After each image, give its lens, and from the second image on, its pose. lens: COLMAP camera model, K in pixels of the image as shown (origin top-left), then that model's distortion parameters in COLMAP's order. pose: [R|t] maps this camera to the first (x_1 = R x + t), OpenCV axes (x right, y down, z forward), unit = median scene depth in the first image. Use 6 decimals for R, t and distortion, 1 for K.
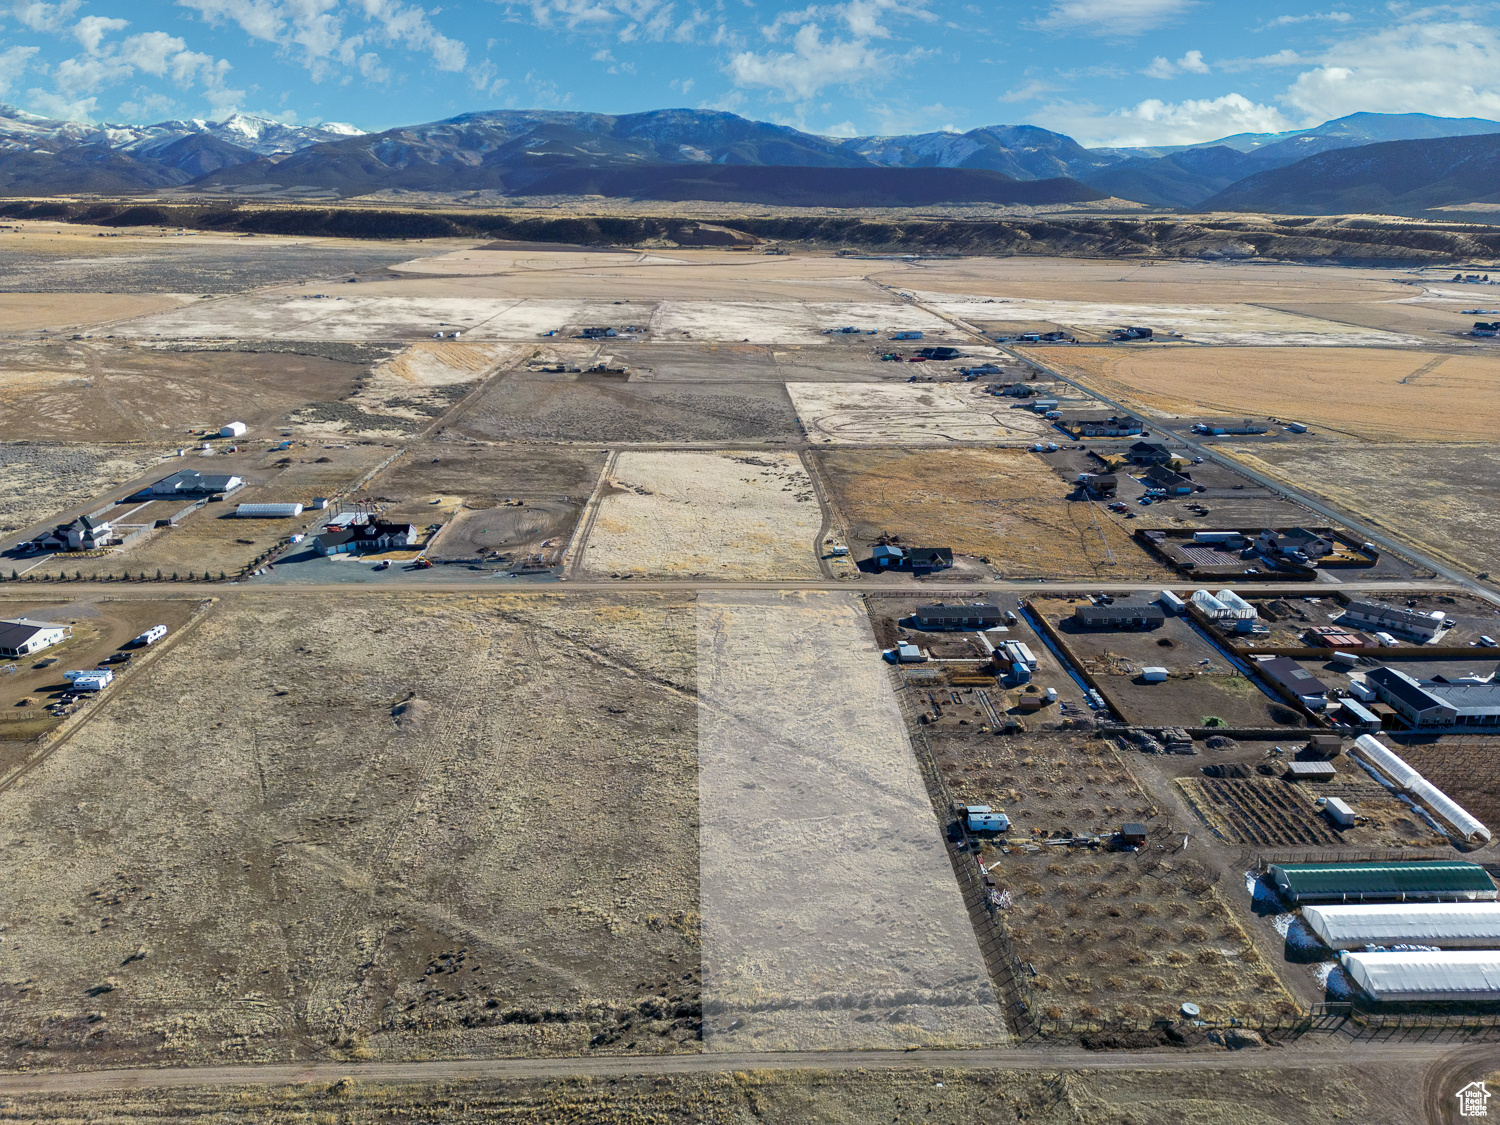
lens RADIAL K [[1037.7, 0, 748.0], [0, 1037.7, 569.7], [0, 0, 1]] dist [0.089828, -0.087165]
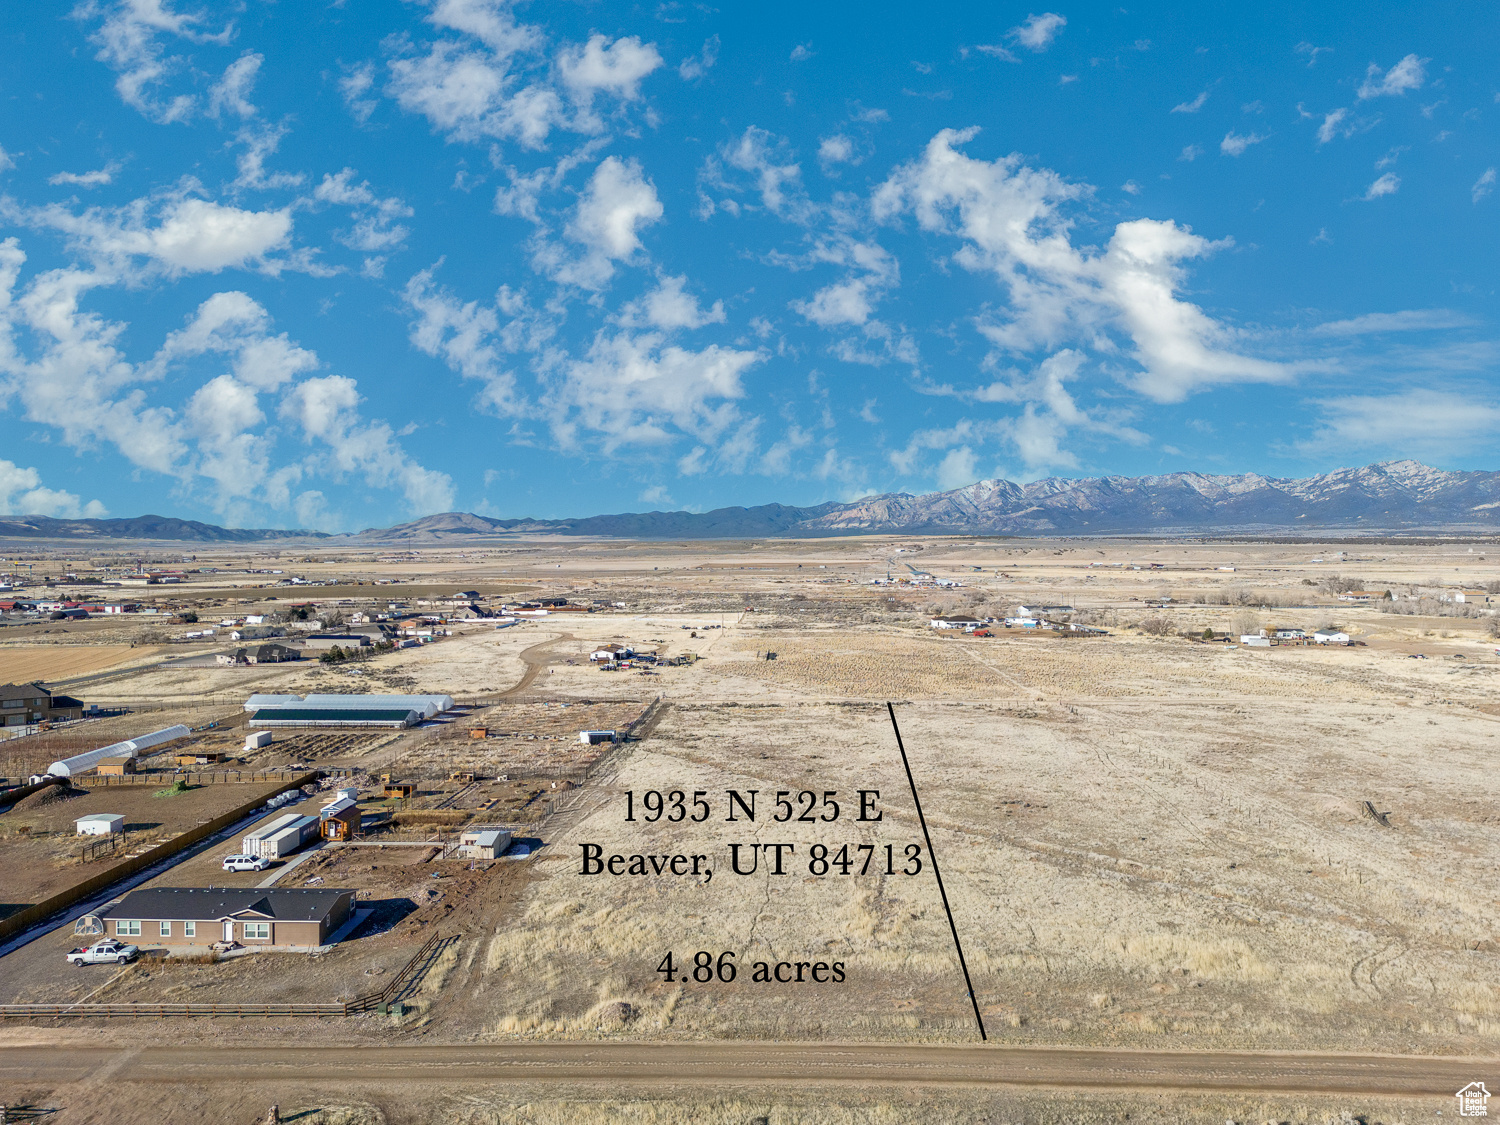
lens RADIAL K [[1037.7, 0, 748.0], [0, 1037.7, 552.3], [0, 0, 1]] dist [0.089828, -0.087165]
pose [[-0.996016, 0.000600, 0.089177, -0.014654], [0.031020, 0.939864, 0.340138, -0.213913], [-0.083610, 0.341549, -0.936137, 1.382888]]
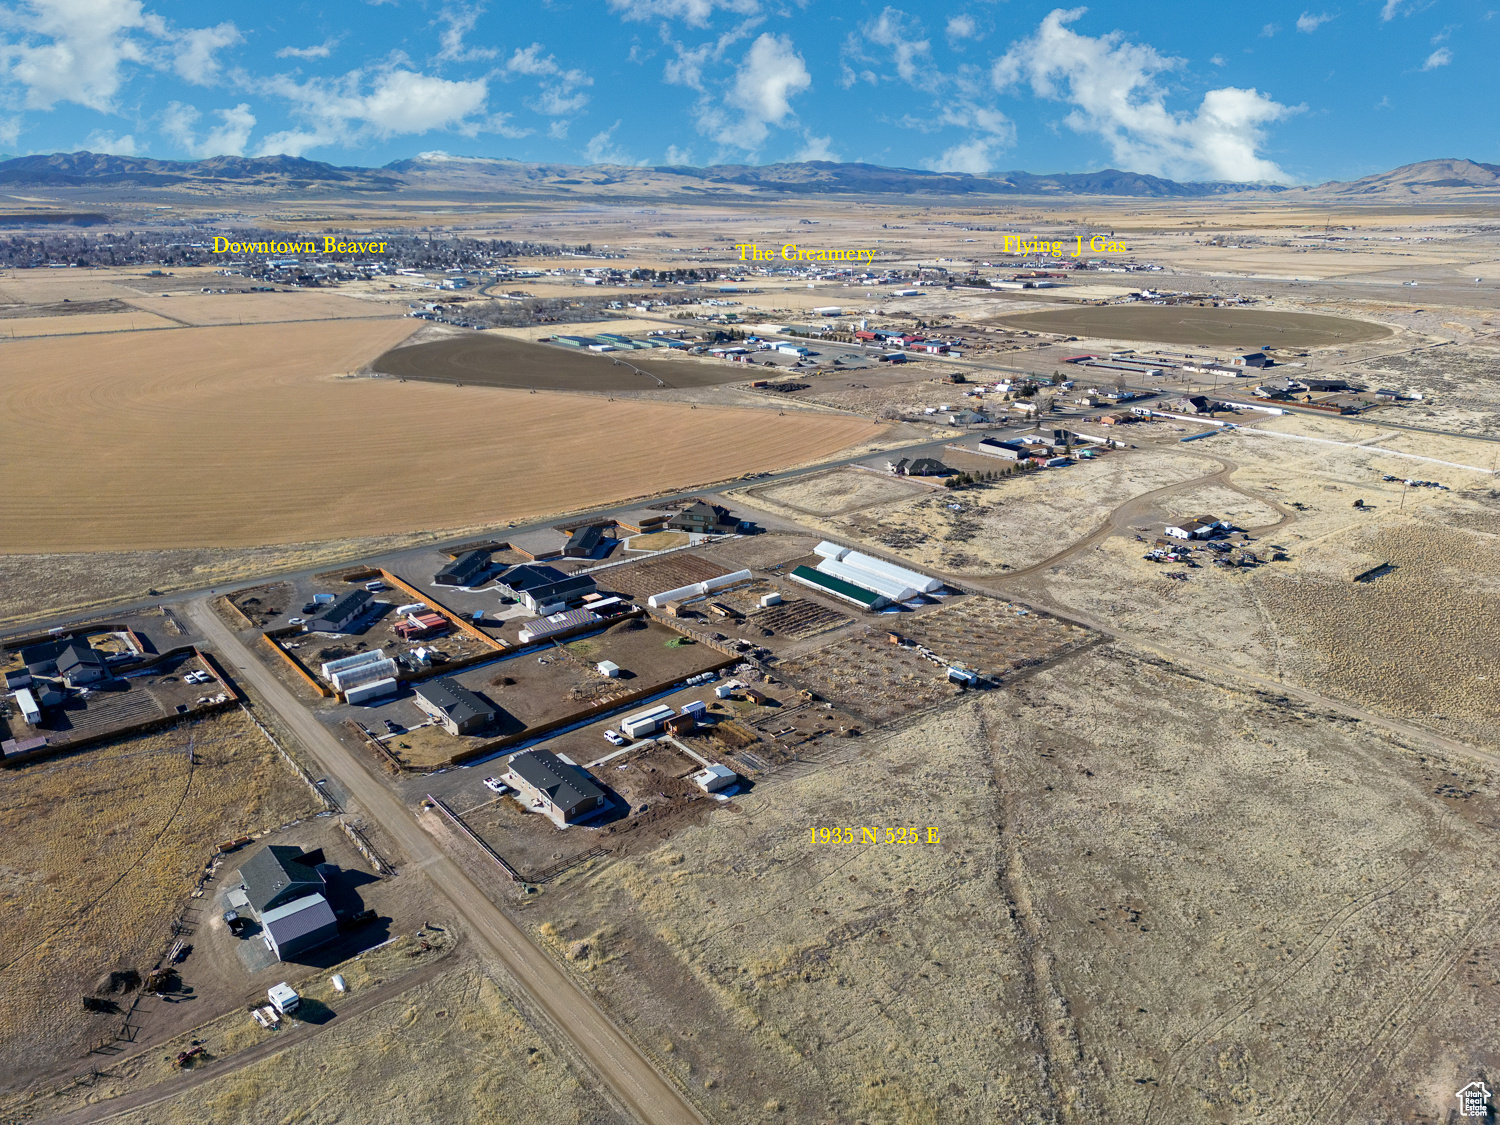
lens RADIAL K [[1037.7, 0, 748.8], [0, 1037.7, 557.0], [0, 0, 1]] dist [0.089828, -0.087165]
pose [[-0.608989, -0.260751, 0.749094, -0.385525], [0.258850, 0.827379, 0.498438, -0.423819], [-0.749753, 0.497446, -0.436369, 1.210498]]
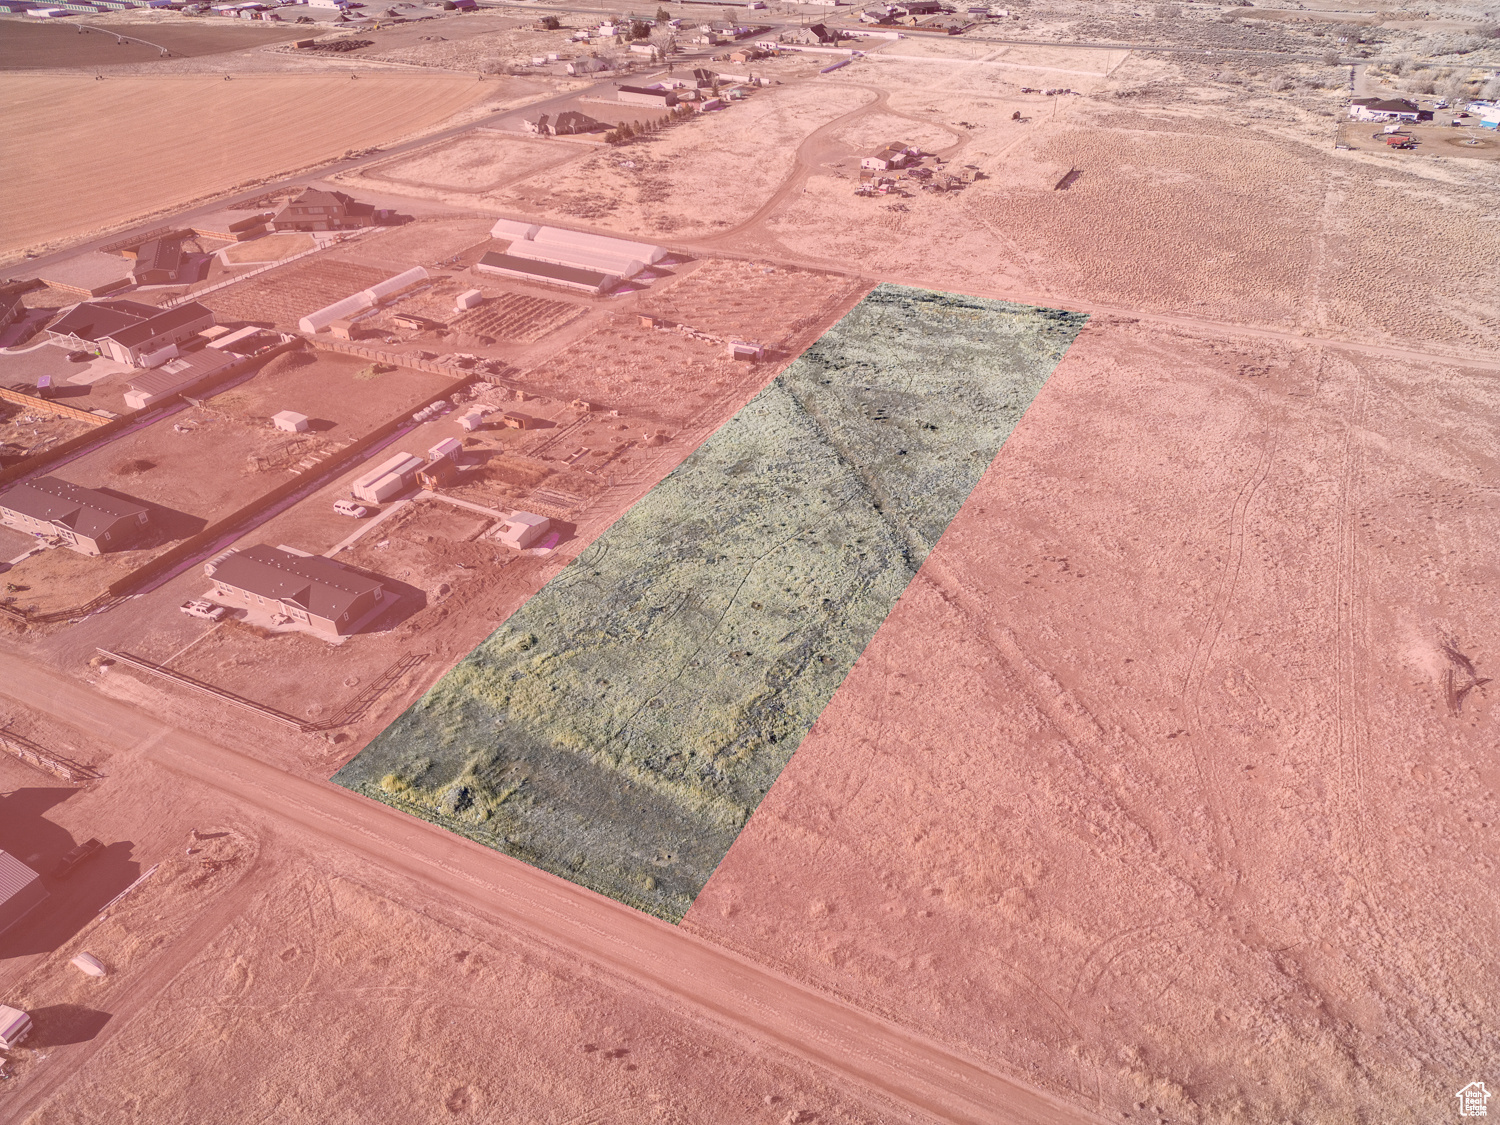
lens RADIAL K [[1037.7, 0, 747.6], [0, 1037.7, 558.5], [0, 0, 1]] dist [0.089828, -0.087165]
pose [[-0.879967, -0.269604, 0.391115, -0.182150], [0.157041, 0.611945, 0.775153, -0.332817], [-0.448325, 0.743530, -0.496152, 1.217734]]
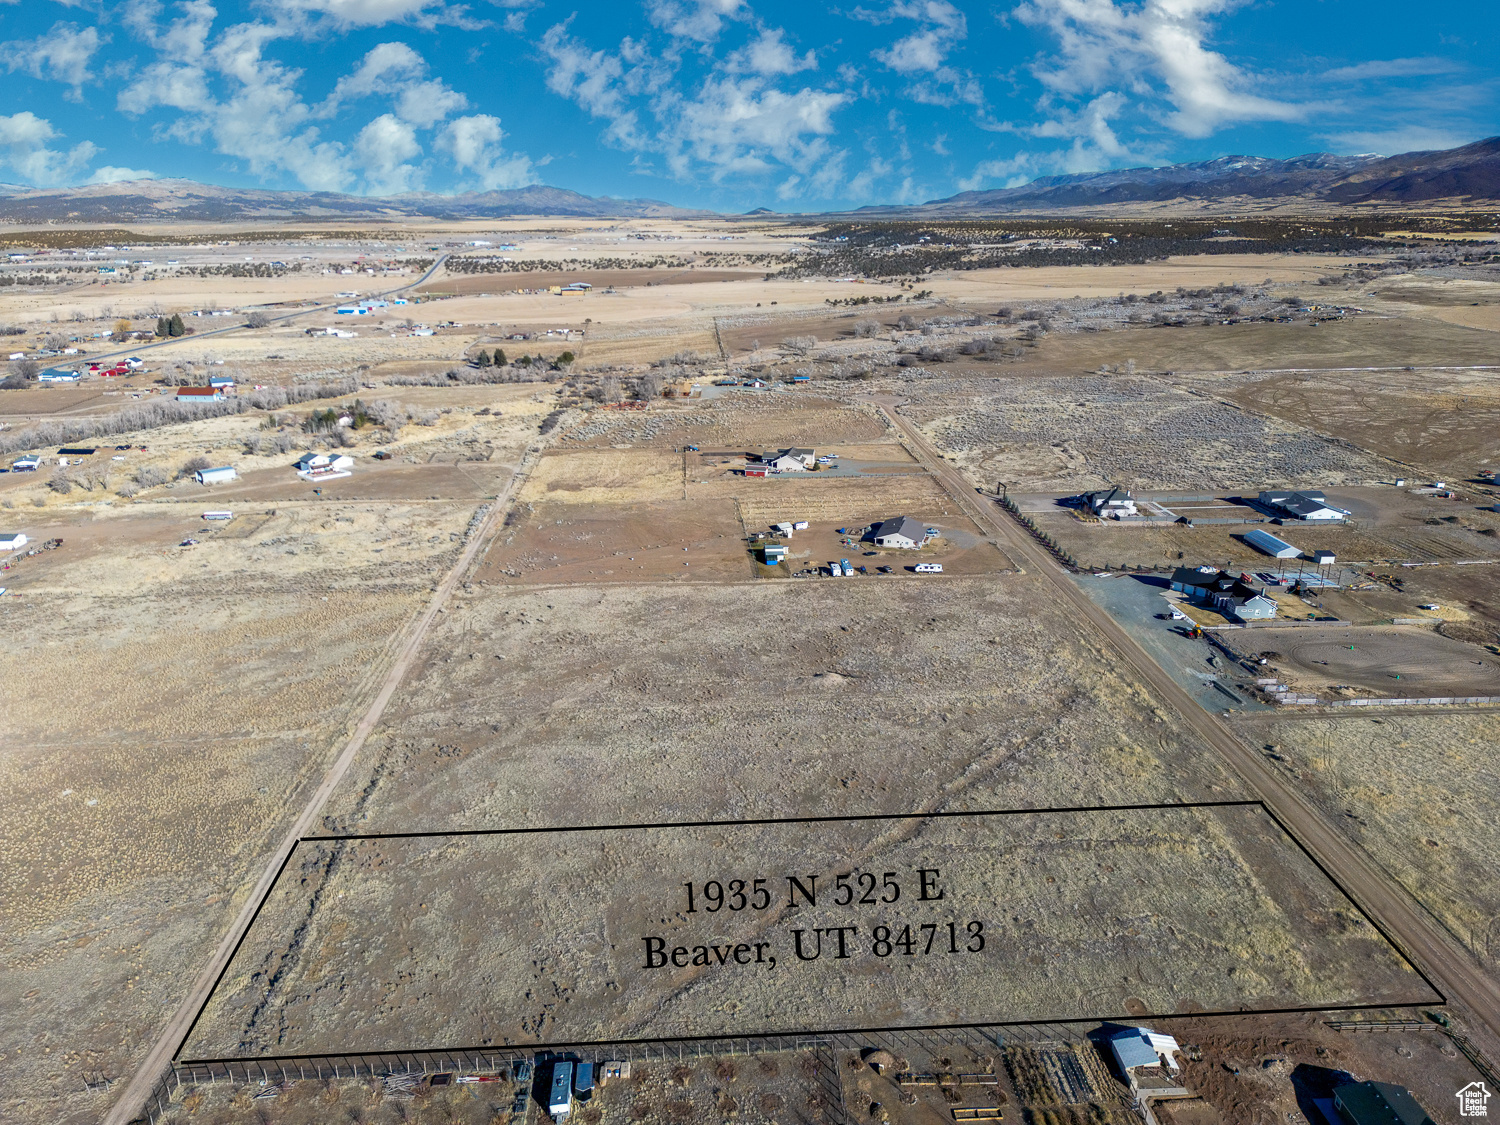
lens RADIAL K [[1037.7, 0, 742.3], [0, 1037.7, 560.0], [0, 0, 1]] dist [0.089828, -0.087165]
pose [[0.015648, 0.312868, -0.949668, 0.558373], [-0.327266, 0.899071, 0.290806, -0.222498], [0.944803, 0.306244, 0.116460, 0.663748]]
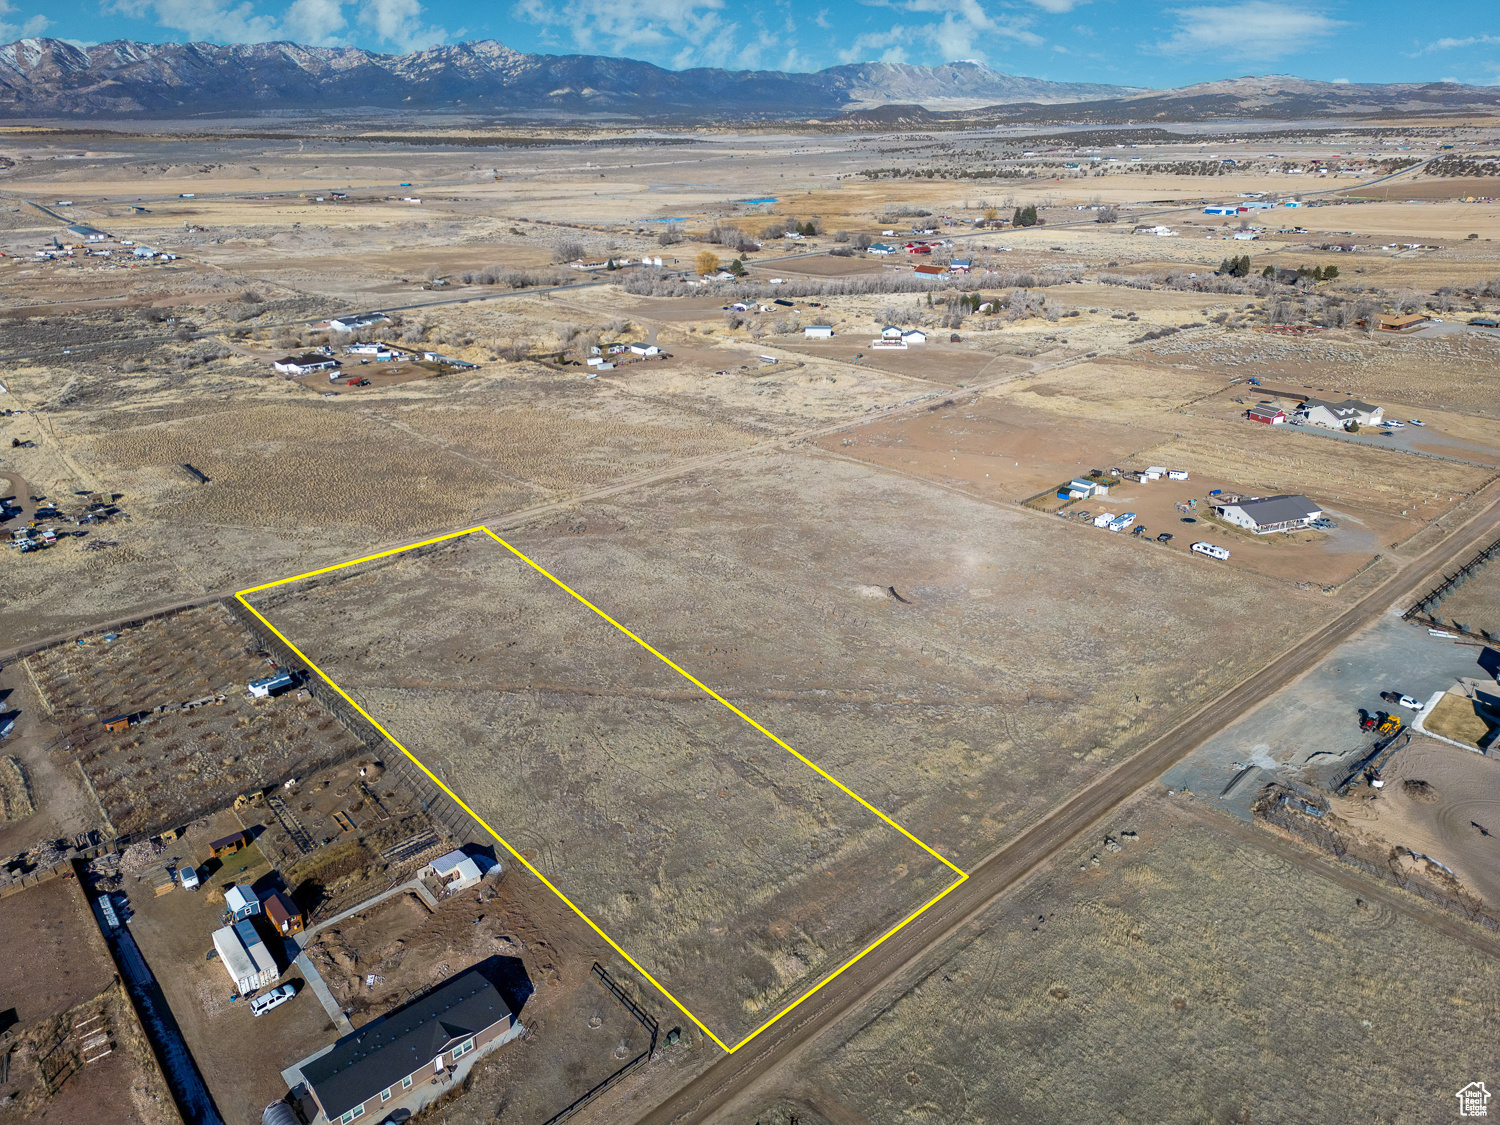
lens RADIAL K [[1037.7, 0, 743.4], [0, 1037.7, 555.8], [0, 0, 1]] dist [0.089828, -0.087165]
pose [[-0.777086, 0.246776, -0.578998, 0.315356], [-0.200565, 0.774880, 0.599446, -0.420552], [0.596582, 0.581948, -0.552654, 1.283885]]
